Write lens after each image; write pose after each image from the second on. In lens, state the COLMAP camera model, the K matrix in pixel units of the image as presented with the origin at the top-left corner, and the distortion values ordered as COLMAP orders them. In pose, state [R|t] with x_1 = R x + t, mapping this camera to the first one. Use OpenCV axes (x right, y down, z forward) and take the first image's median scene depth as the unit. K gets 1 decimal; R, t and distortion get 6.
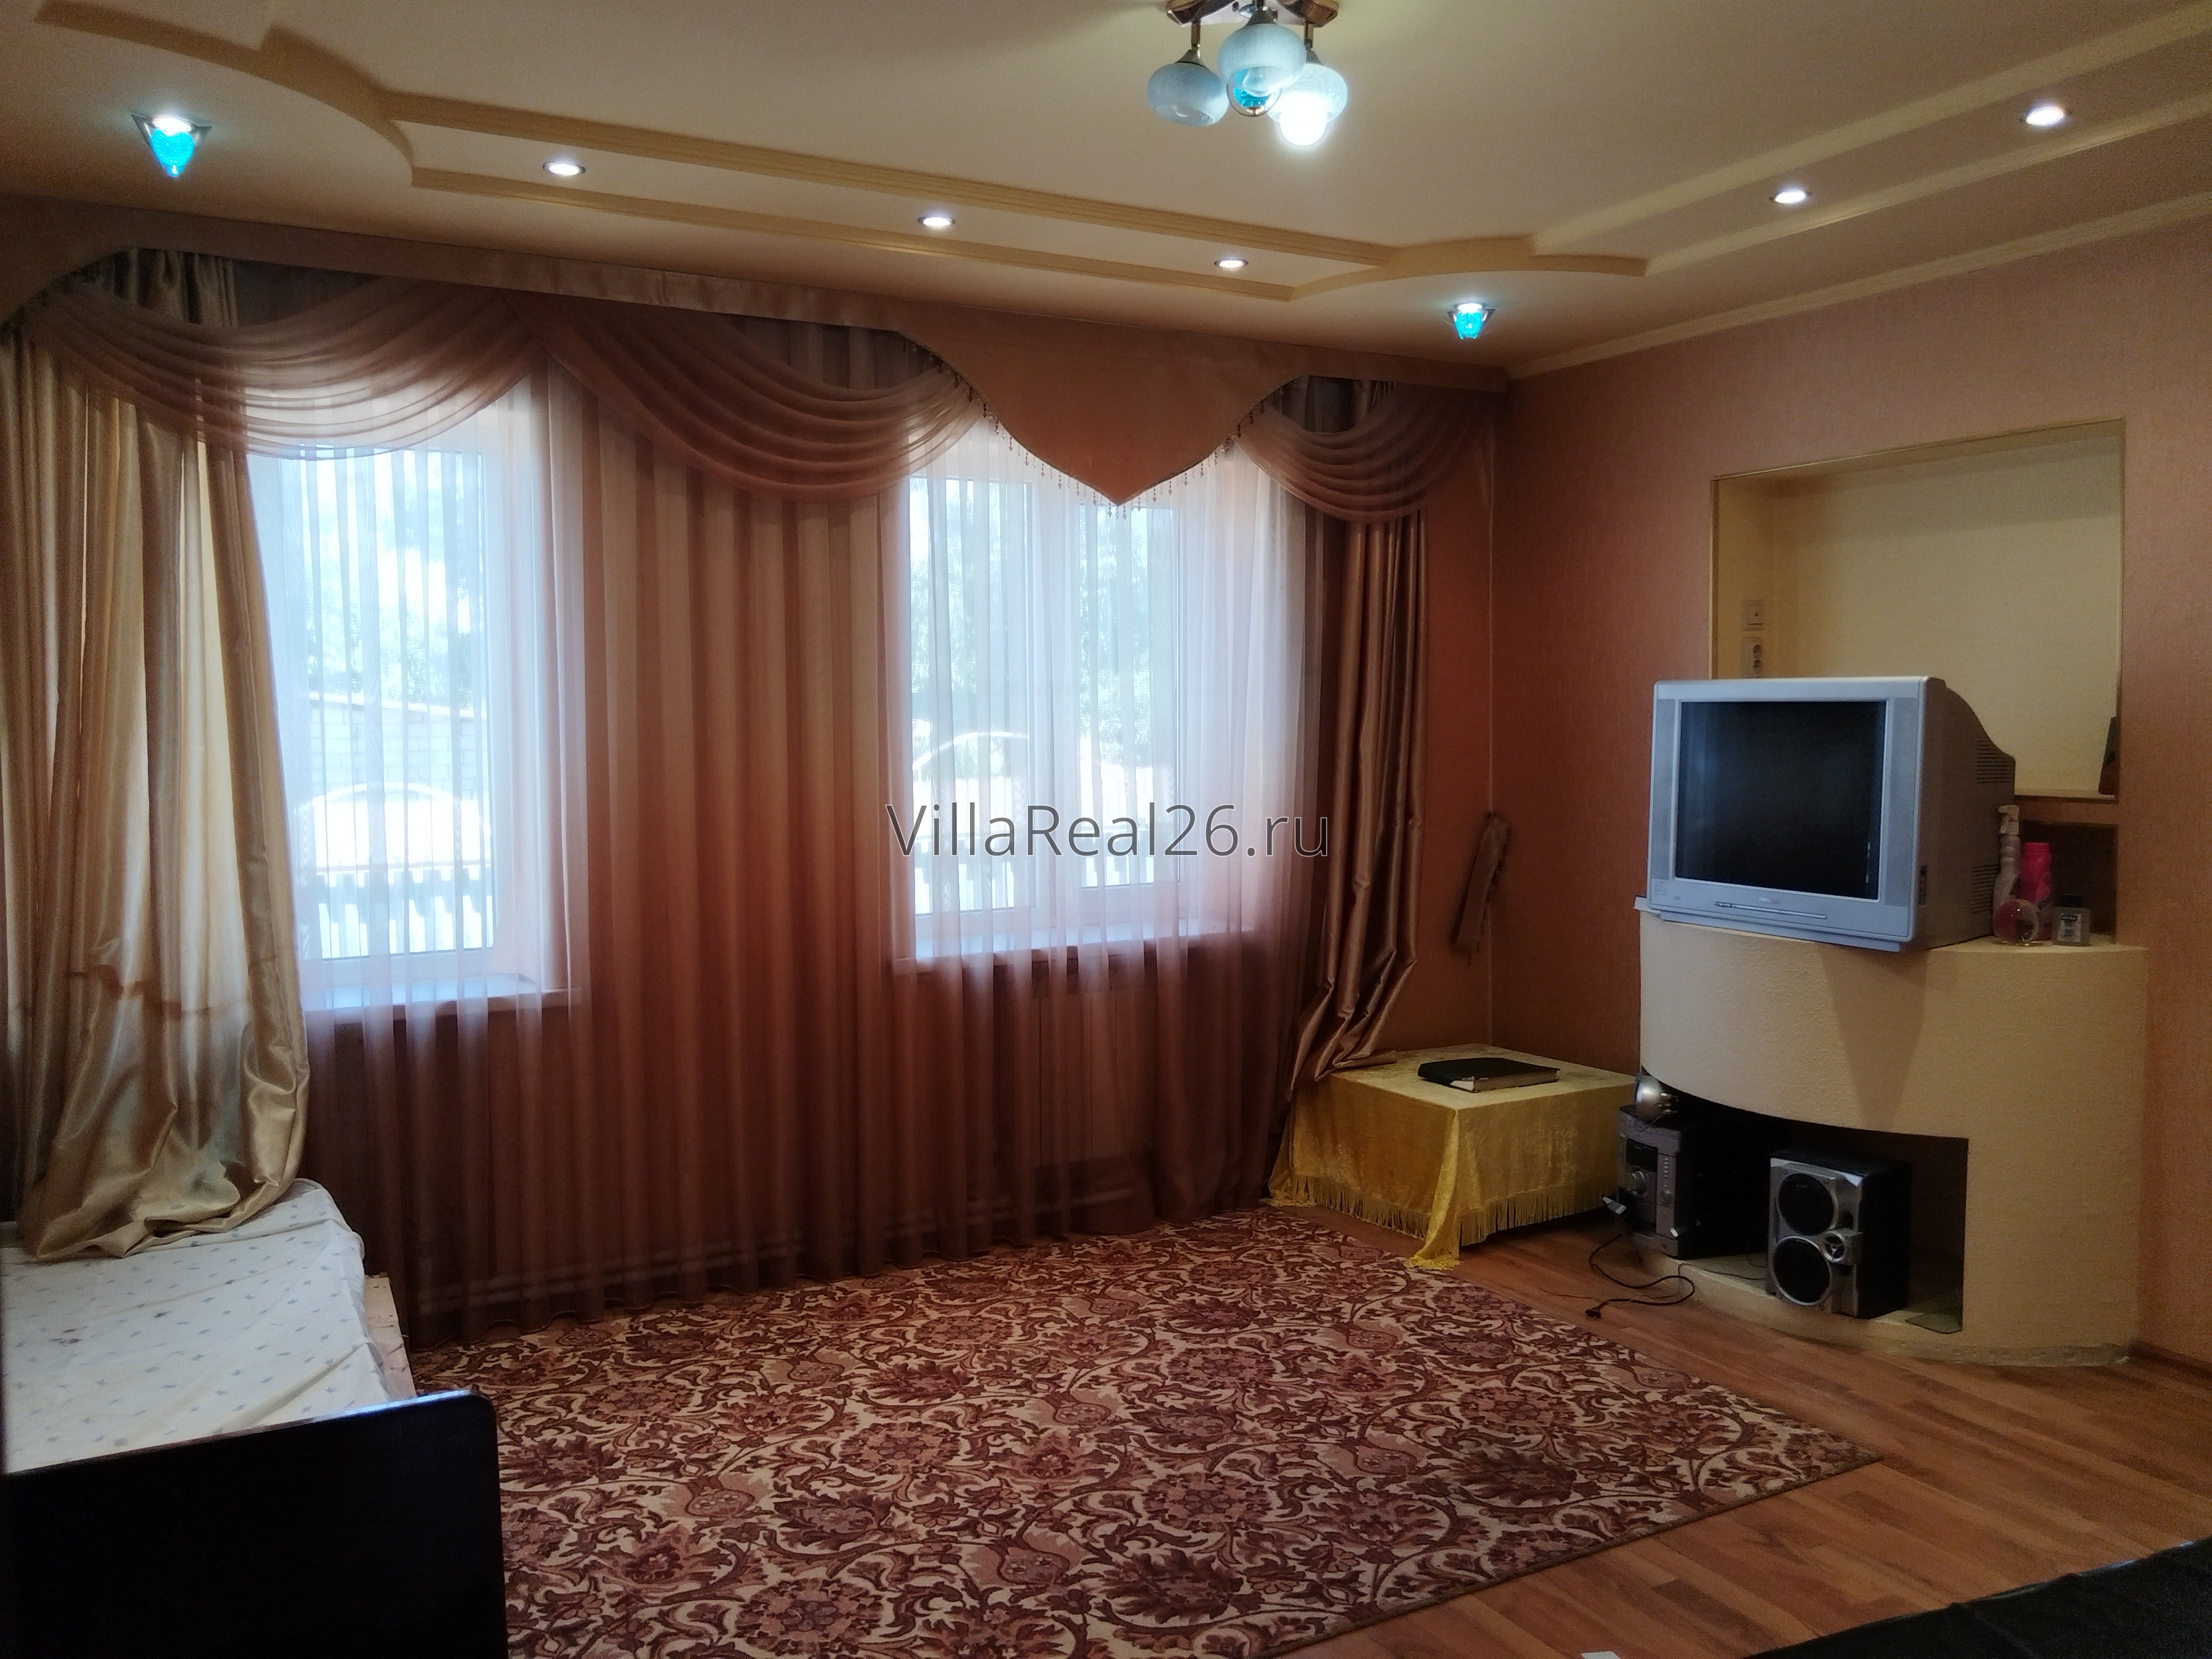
lens RADIAL K [[1721.0, 0, 1100.9], [0, 1721.0, 823.7], [0, 0, 1]] dist [-0.010180, 0.003375]
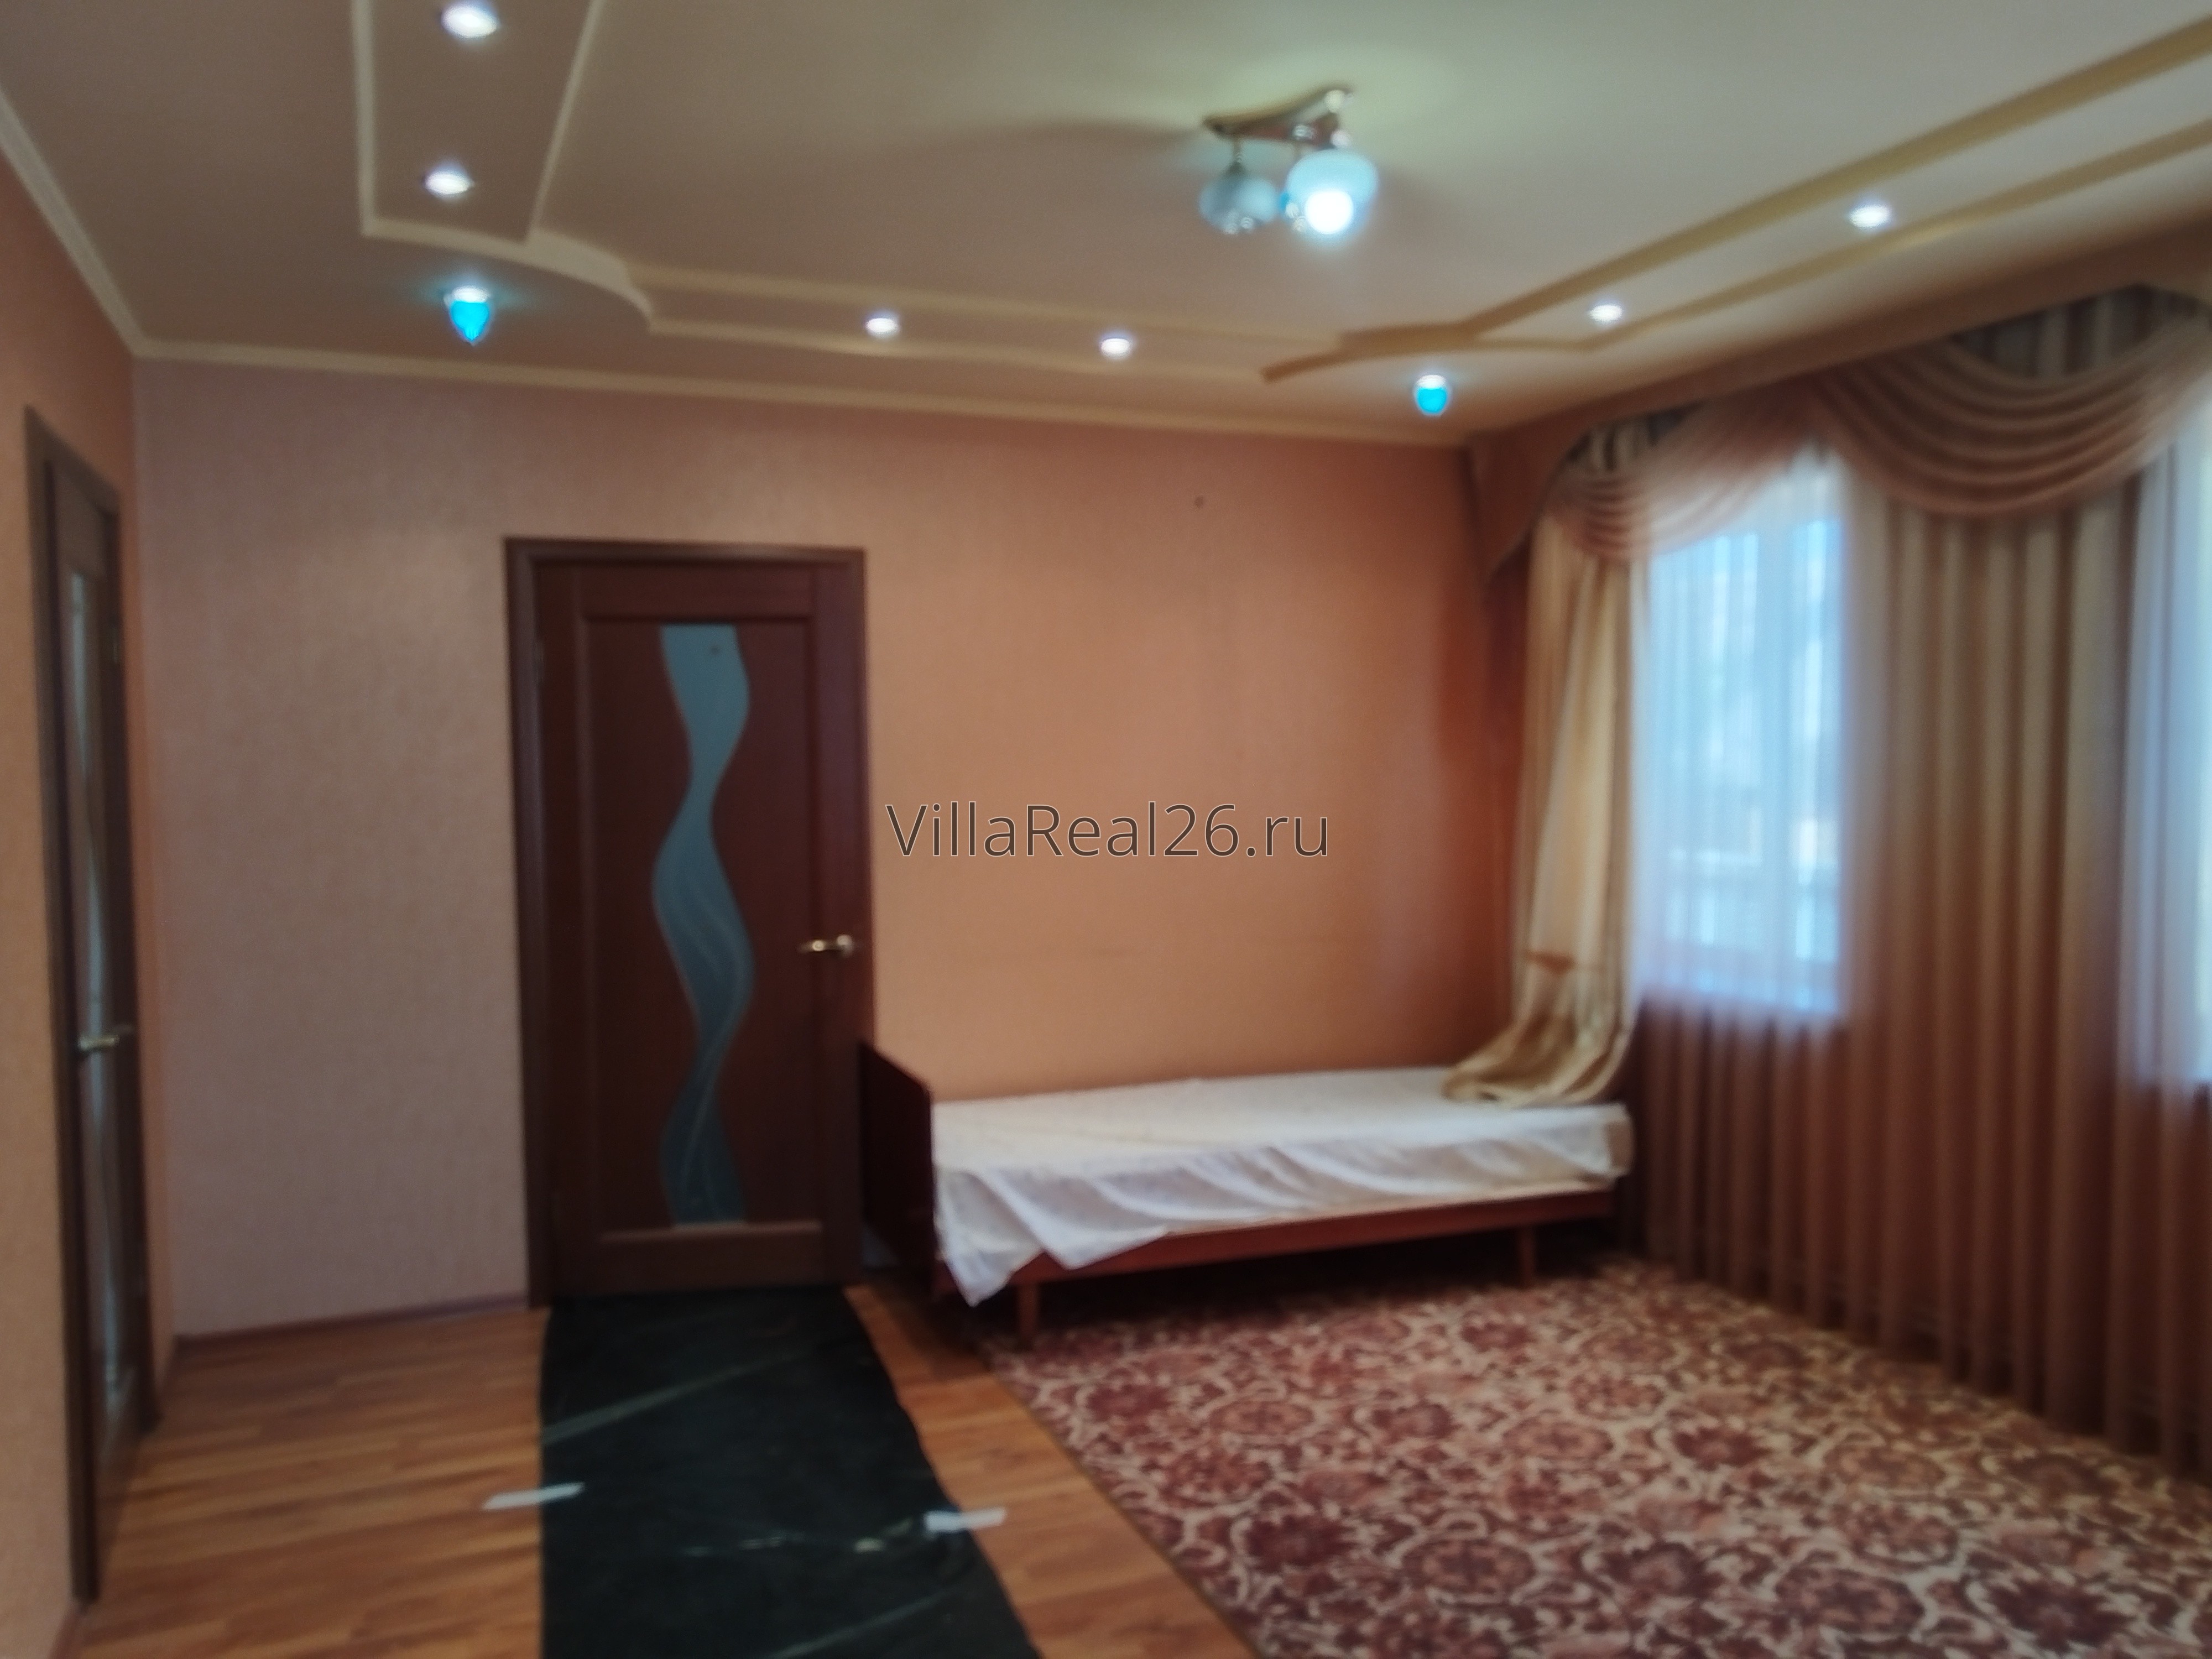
lens RADIAL K [[1721.0, 0, 1100.9], [0, 1721.0, 823.7], [0, 0, 1]] dist [-0.010180, 0.003375]
pose [[-0.104945, 0.056413, -0.992877, 0.888520], [-0.056414, 0.996444, 0.062578, -0.067917], [0.992877, 0.062579, -0.101390, 0.740127]]
